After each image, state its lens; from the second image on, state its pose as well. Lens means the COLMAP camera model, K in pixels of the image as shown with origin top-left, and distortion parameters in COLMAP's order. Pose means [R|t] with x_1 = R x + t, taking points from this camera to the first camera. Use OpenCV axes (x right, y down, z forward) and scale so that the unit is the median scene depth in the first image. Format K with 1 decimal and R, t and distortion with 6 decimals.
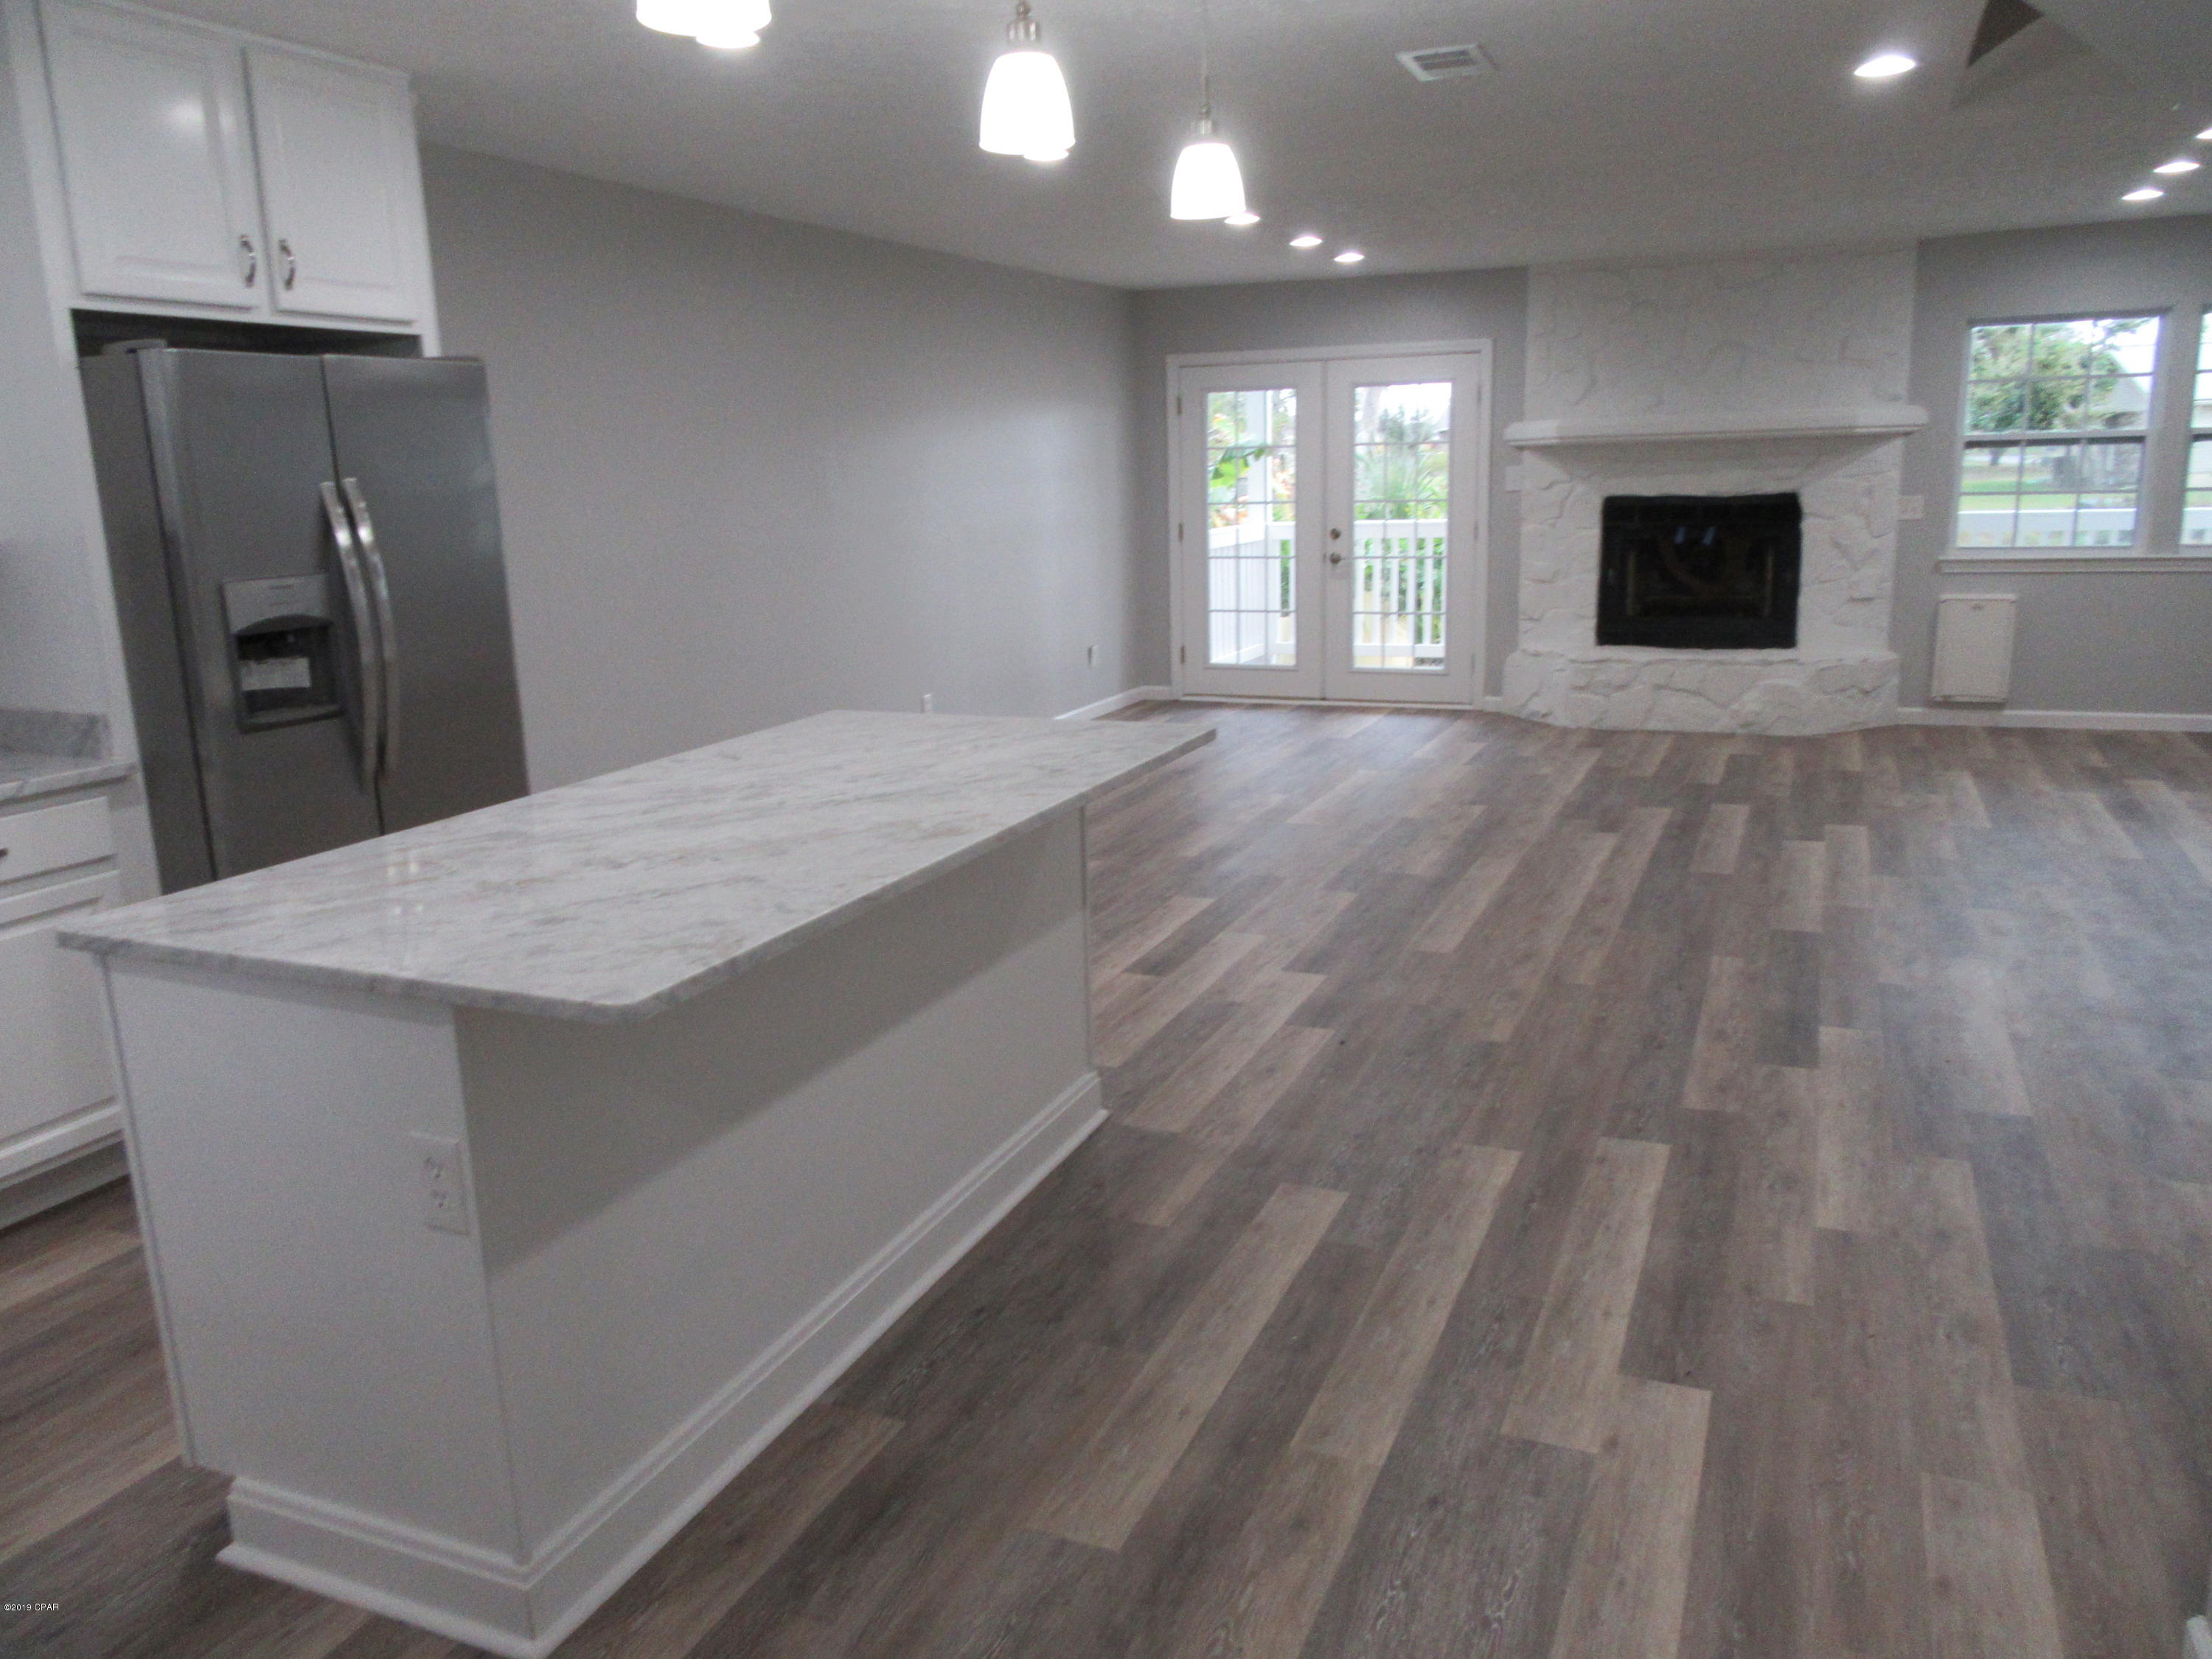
lens RADIAL K [[1640.2, 0, 1102.3], [0, 1640.2, 827.7], [0, 0, 1]] dist [0.000377, 0.001268]
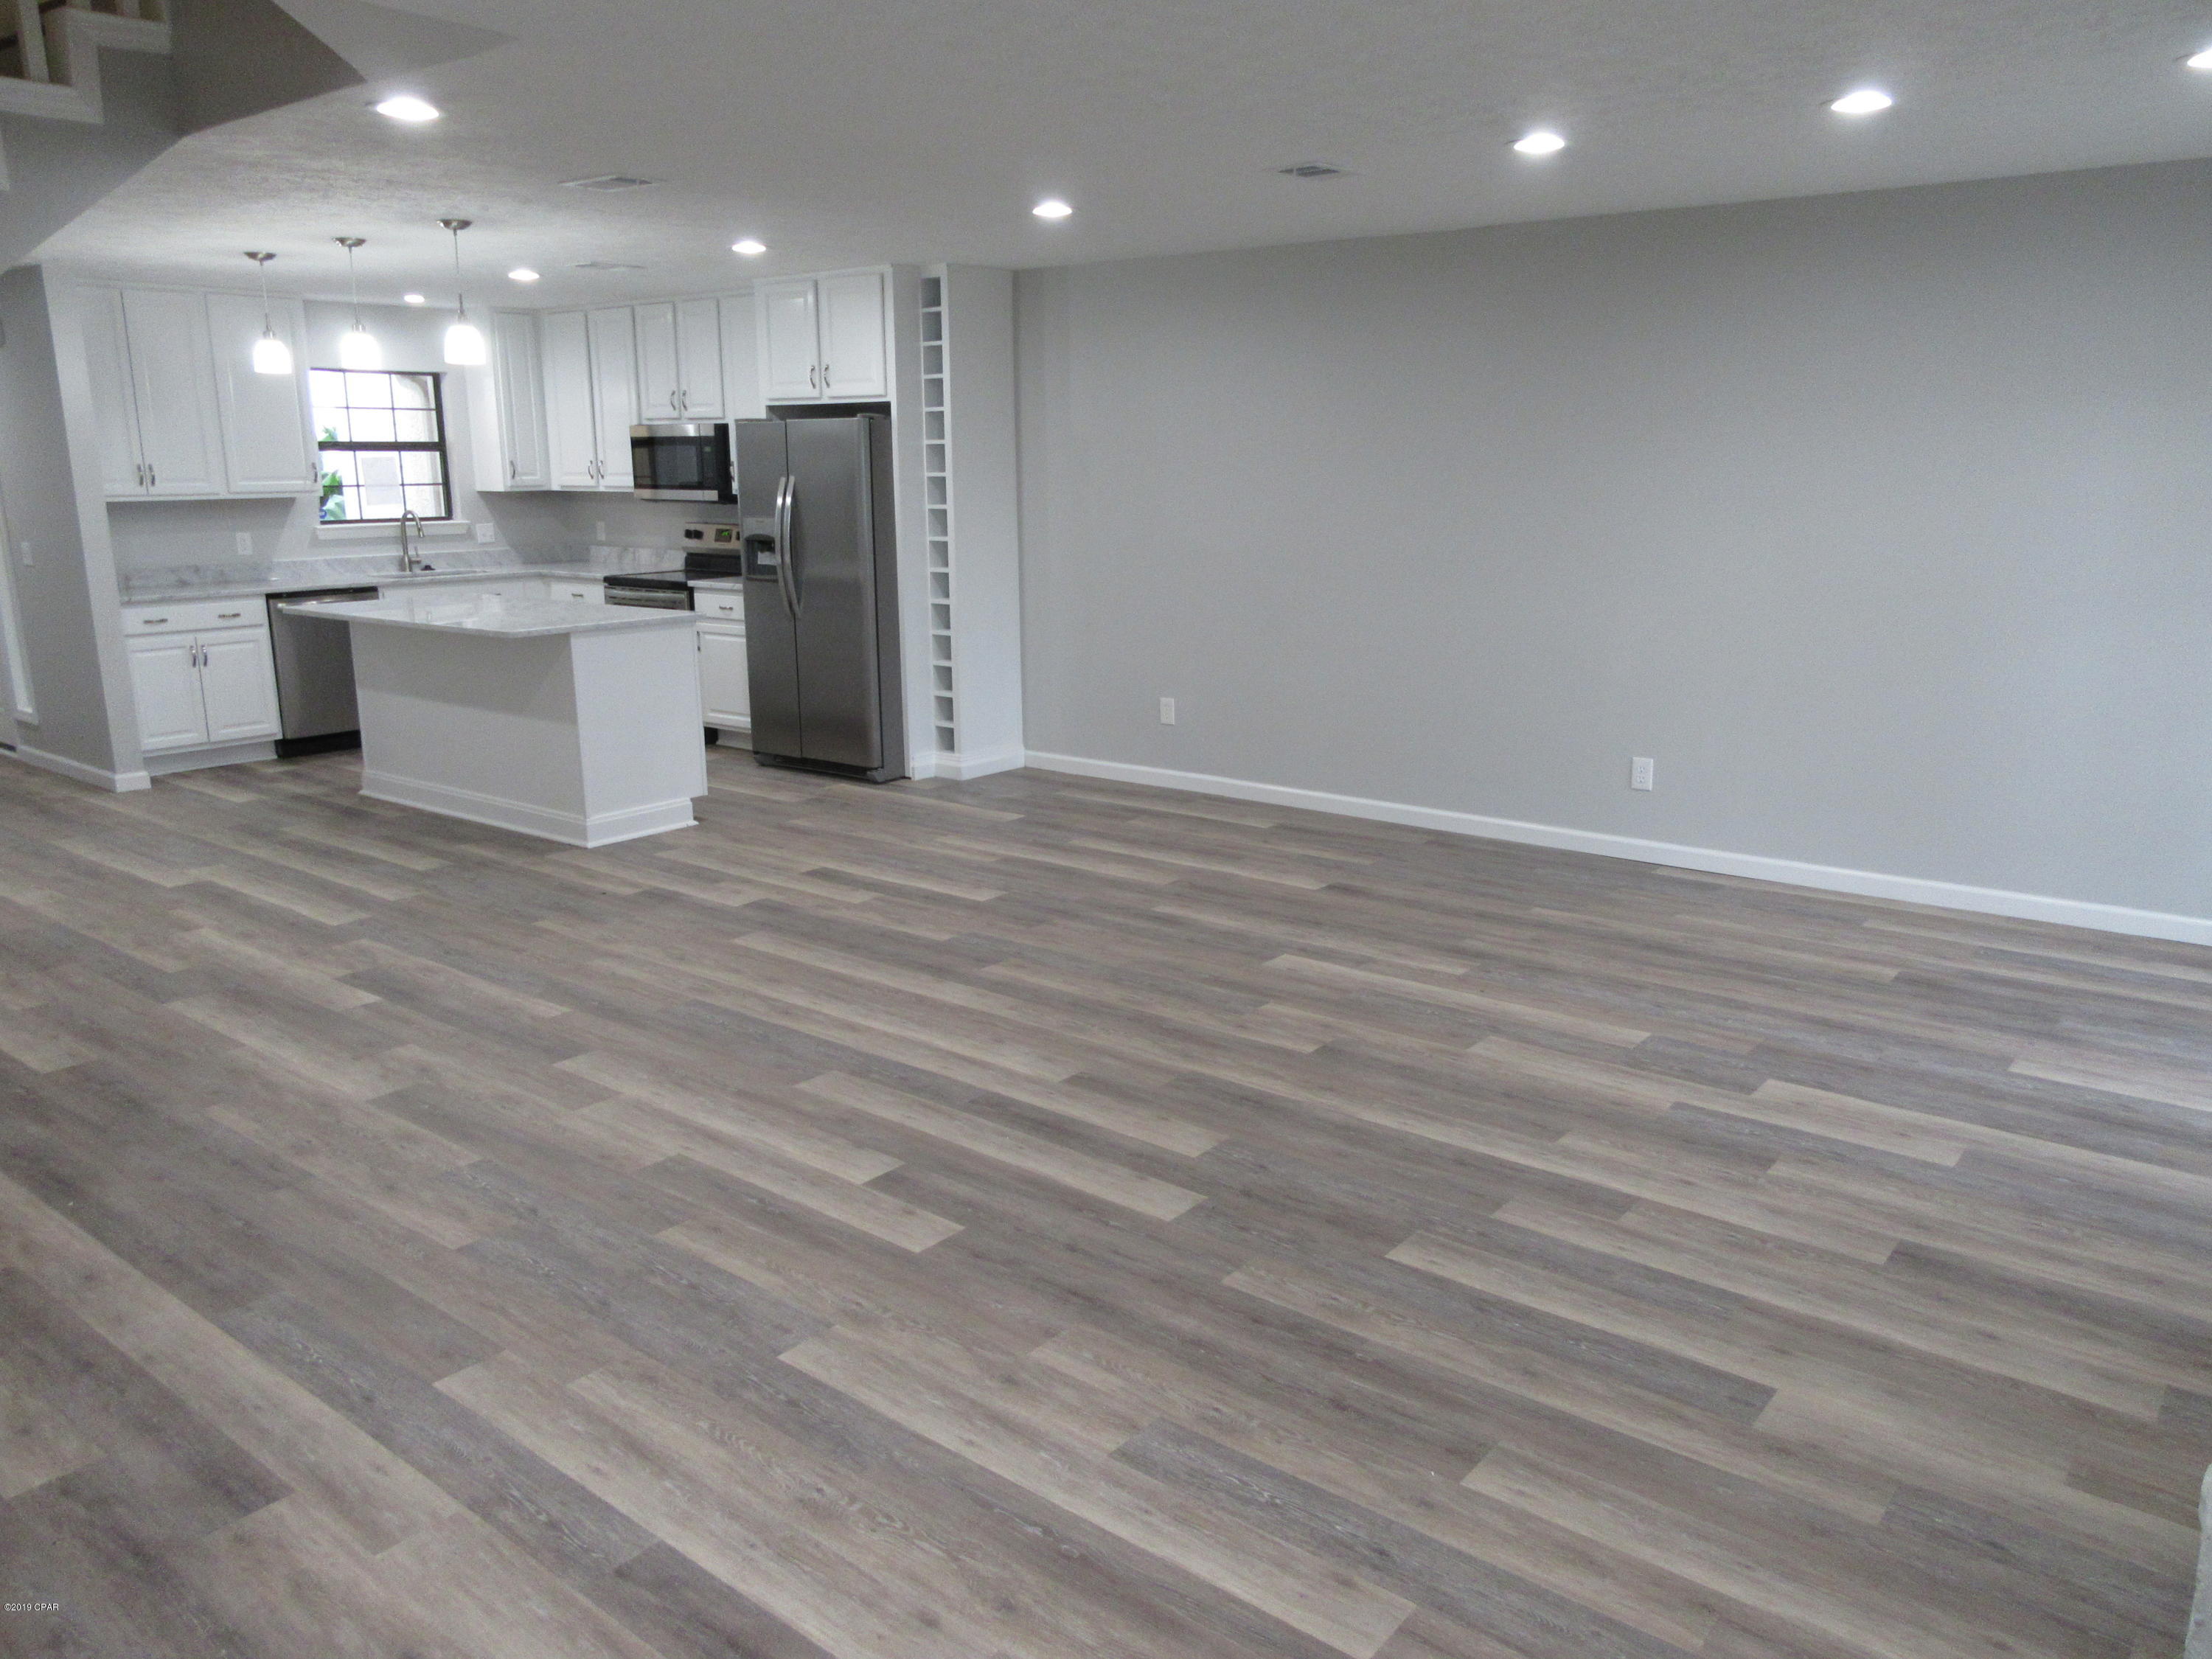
lens RADIAL K [[1640.2, 0, 1102.3], [0, 1640.2, 831.8], [0, 0, 1]] dist [0.000377, 0.001268]
pose [[-0.271643, 0.241839, -0.931517, 1.146935], [-0.201986, 0.932028, 0.300874, -0.373184], [0.940963, 0.269884, -0.204331, 1.431503]]
